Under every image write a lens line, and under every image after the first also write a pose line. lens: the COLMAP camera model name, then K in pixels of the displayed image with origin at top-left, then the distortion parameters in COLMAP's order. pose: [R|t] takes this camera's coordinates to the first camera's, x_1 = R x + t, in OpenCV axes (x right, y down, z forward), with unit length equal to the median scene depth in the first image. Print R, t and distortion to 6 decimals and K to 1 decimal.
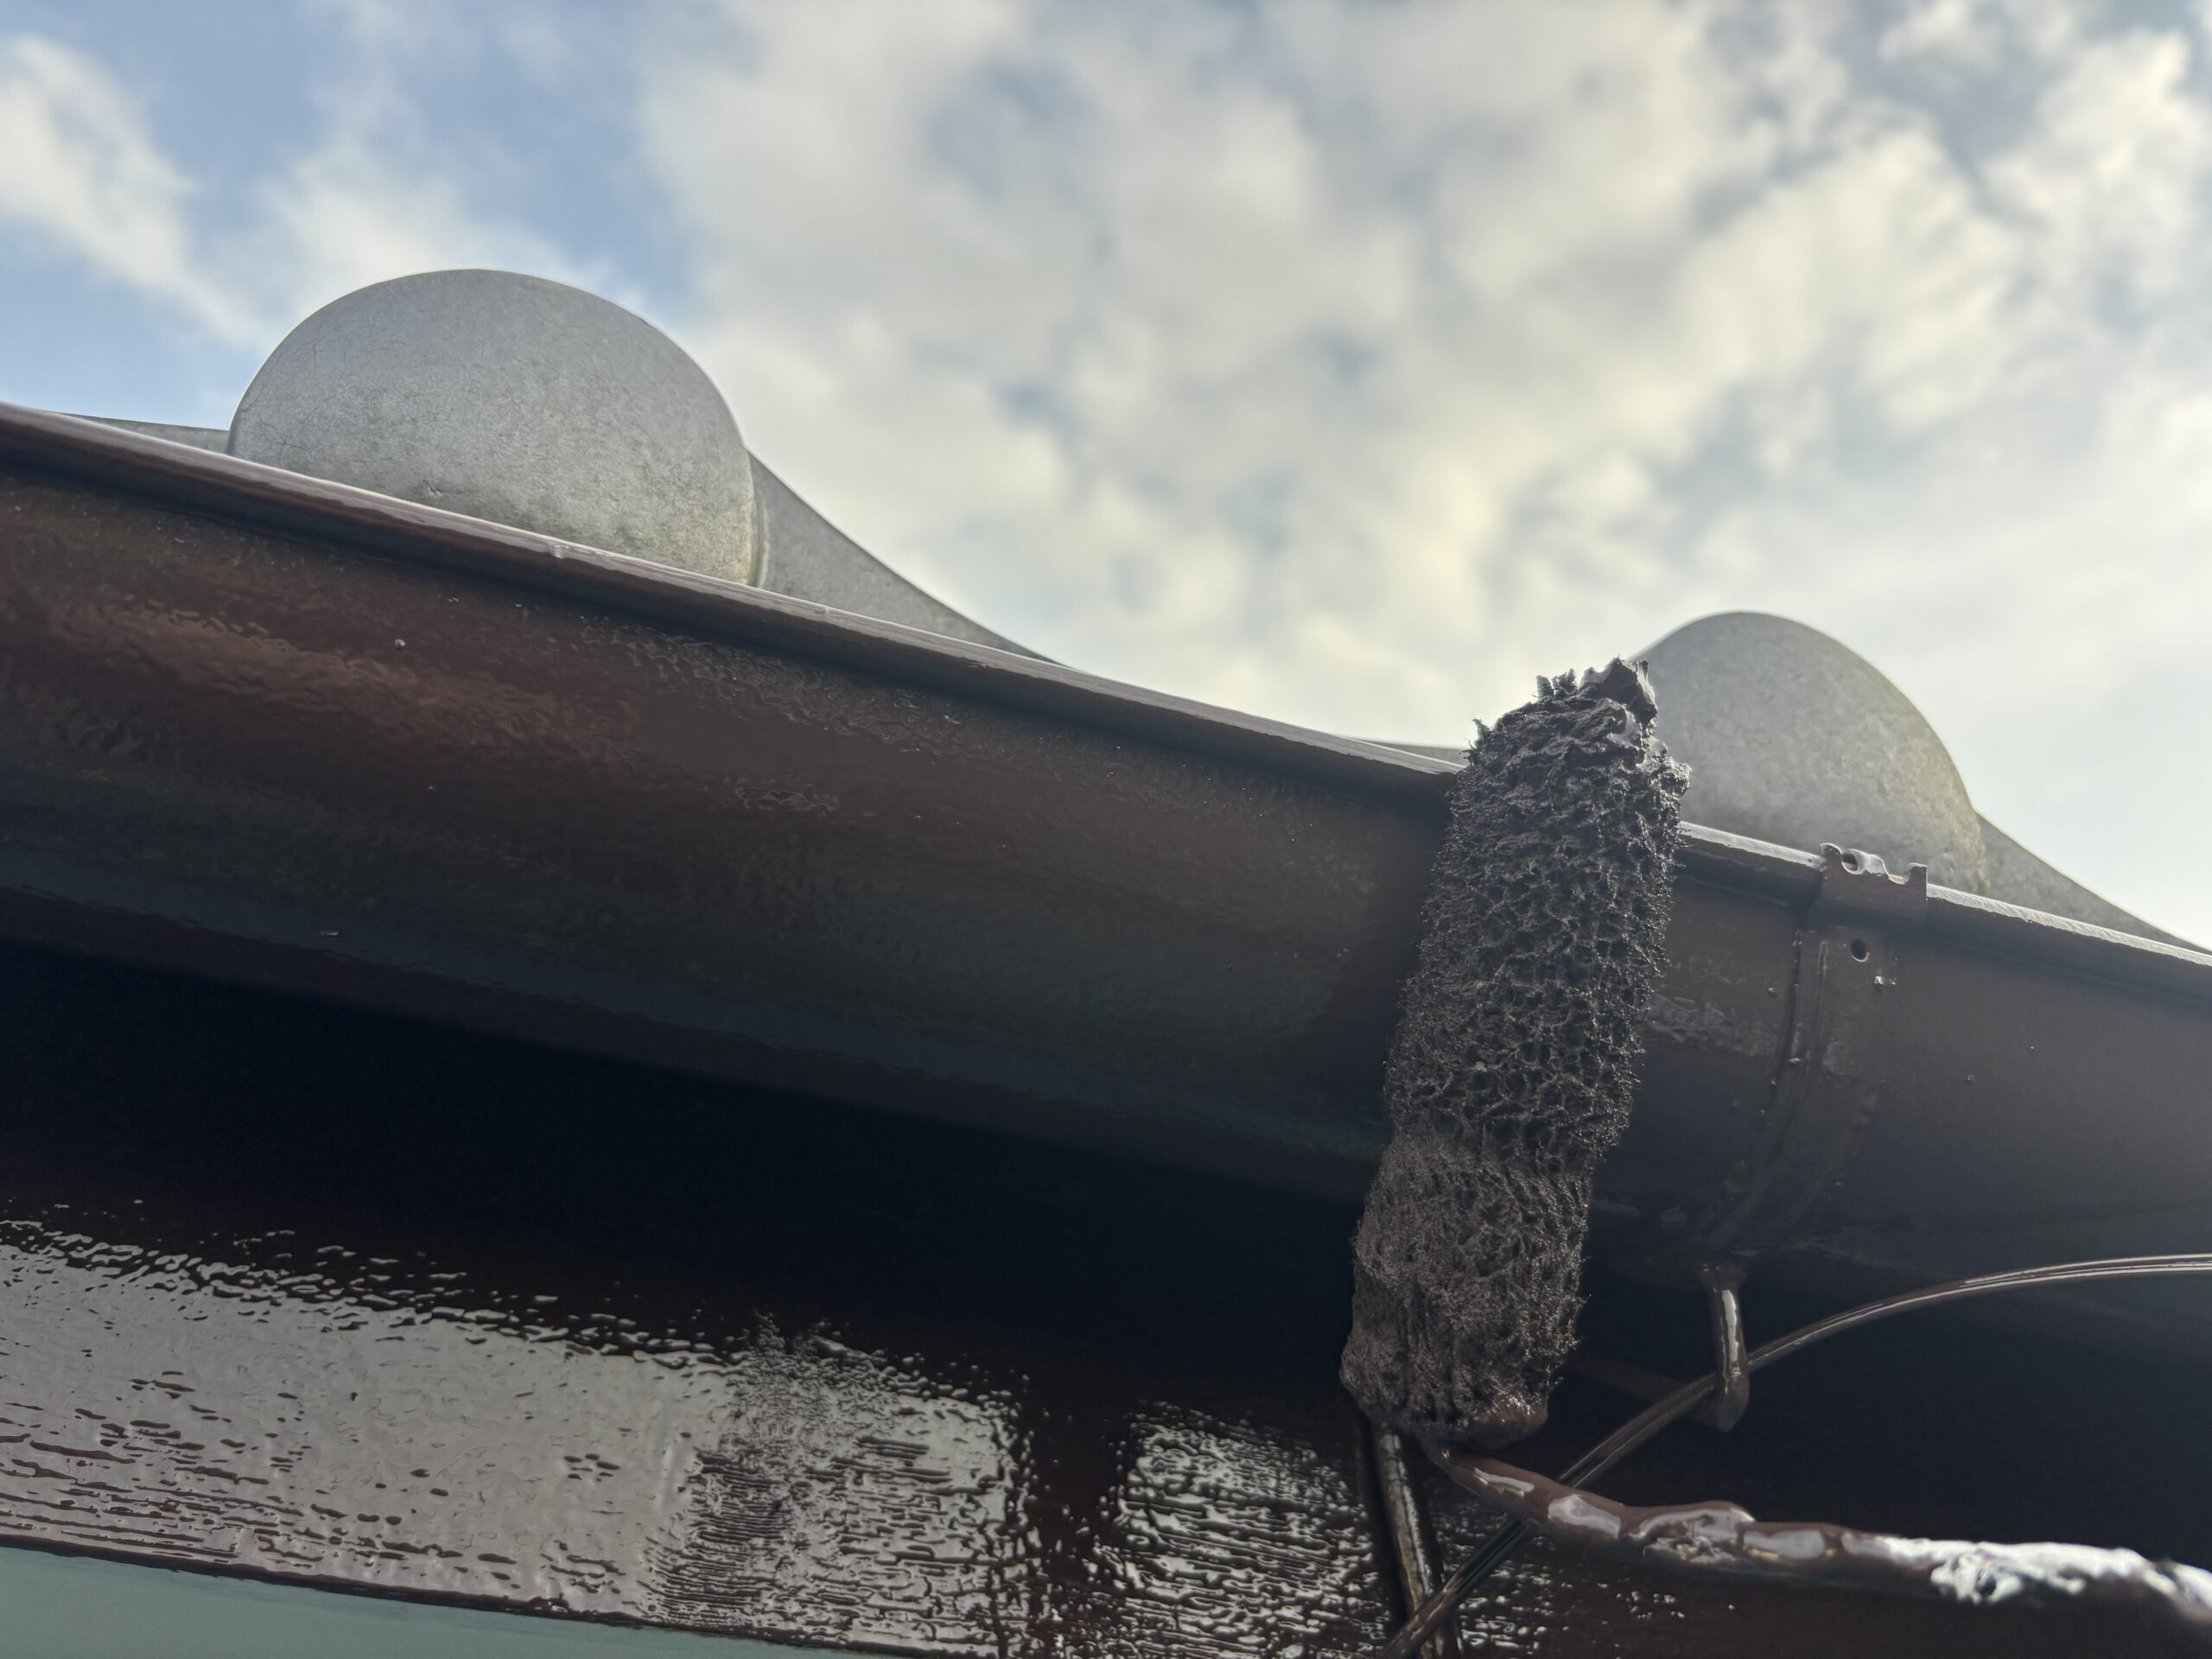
lens RADIAL K [[1688.0, 0, 1106.0], [0, 1688.0, 829.5], [0, 0, 1]] dist [-0.012570, 0.006914]
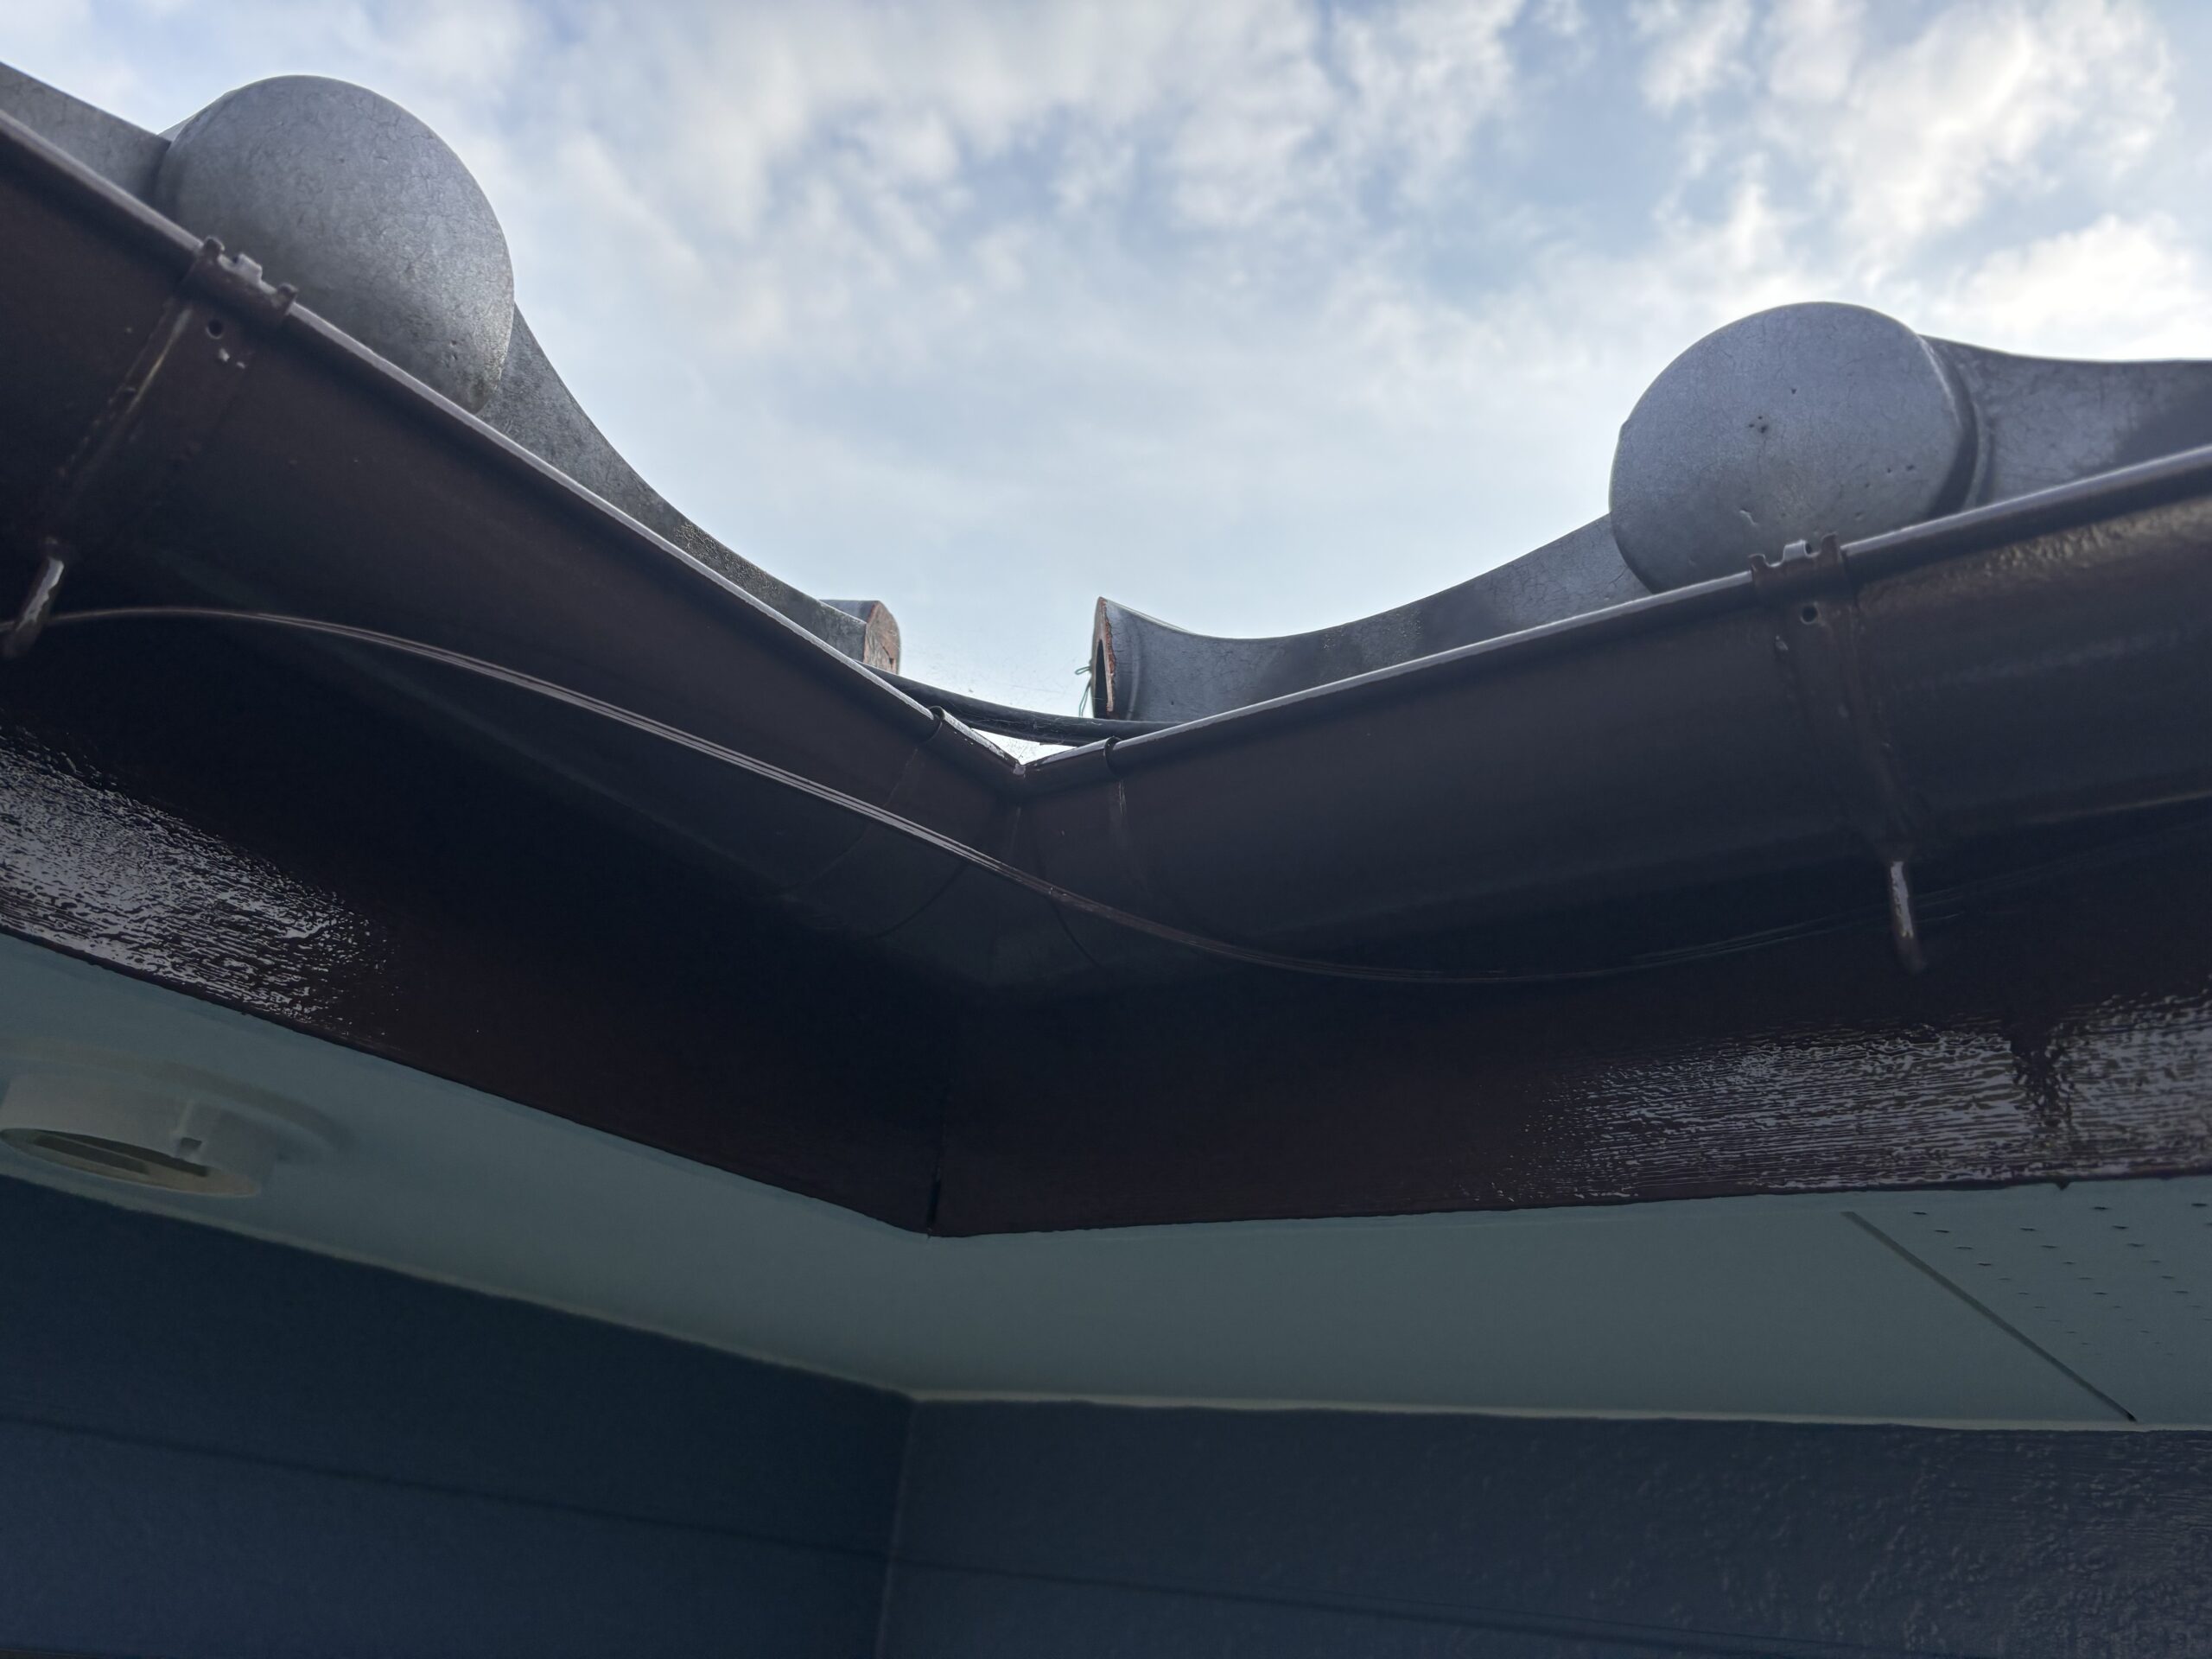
lens RADIAL K [[1688.0, 0, 1106.0], [0, 1688.0, 829.5], [0, 0, 1]] dist [-0.012570, 0.006914]
pose [[0.833076, 0.260871, 0.487782, 0.485319], [-0.363489, 0.922869, 0.127237, 0.014470], [-0.416966, -0.283301, 0.863643, -0.497397]]
